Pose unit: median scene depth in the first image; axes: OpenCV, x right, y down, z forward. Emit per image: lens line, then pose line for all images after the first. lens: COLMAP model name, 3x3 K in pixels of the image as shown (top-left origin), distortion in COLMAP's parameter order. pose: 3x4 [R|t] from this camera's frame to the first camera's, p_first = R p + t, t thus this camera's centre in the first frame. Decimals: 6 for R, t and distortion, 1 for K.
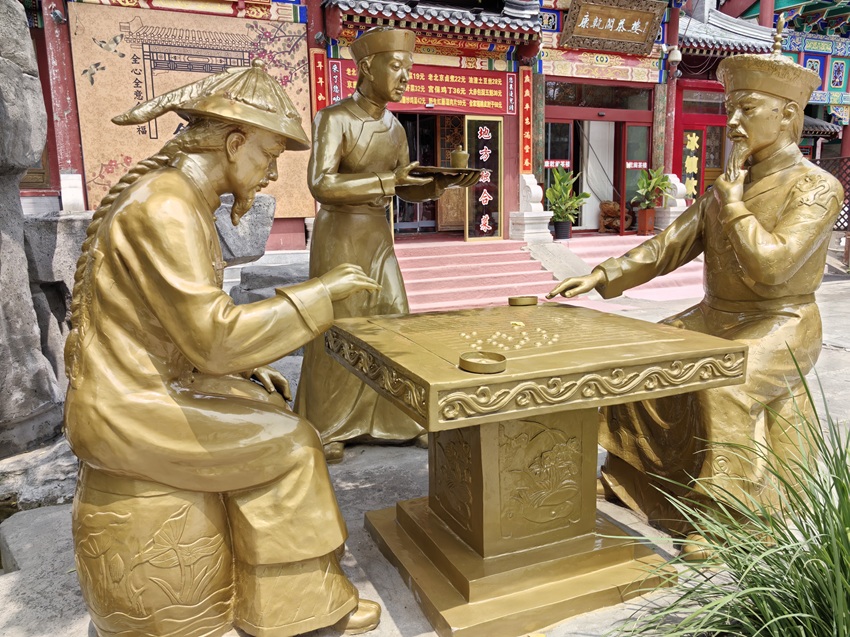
lens RADIAL K [[668.1, 0, 425.0], [0, 668.1, 319.6], [0, 0, 1]] dist [0.017102, -0.017916]
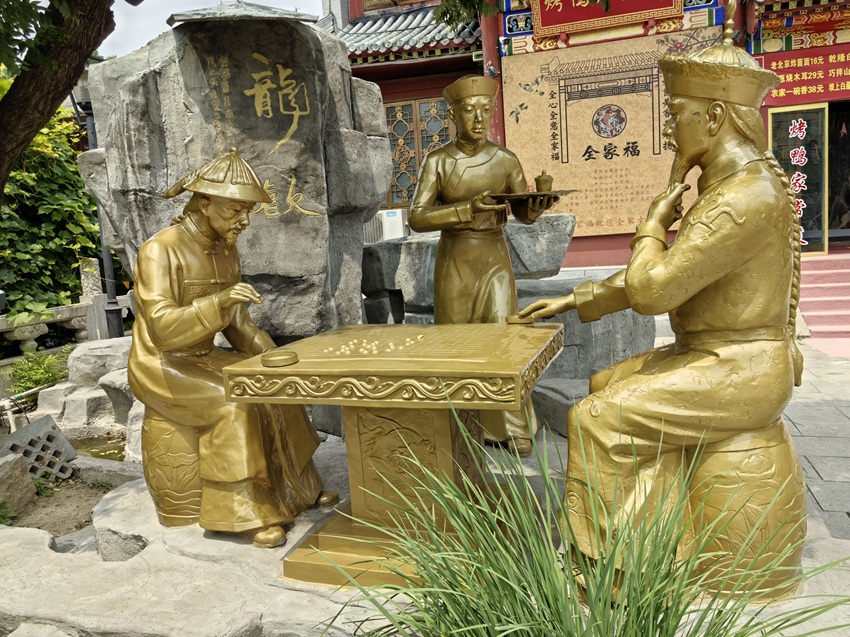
lens RADIAL K [[668.1, 0, 426.9], [0, 668.1, 319.5], [0, 0, 1]] dist [0.017102, -0.017916]
pose [[0.744959, 0.055907, -0.664763, 0.340987], [-0.065830, 0.997779, 0.010142, -0.013717], [0.663854, 0.036206, 0.746985, 0.054015]]
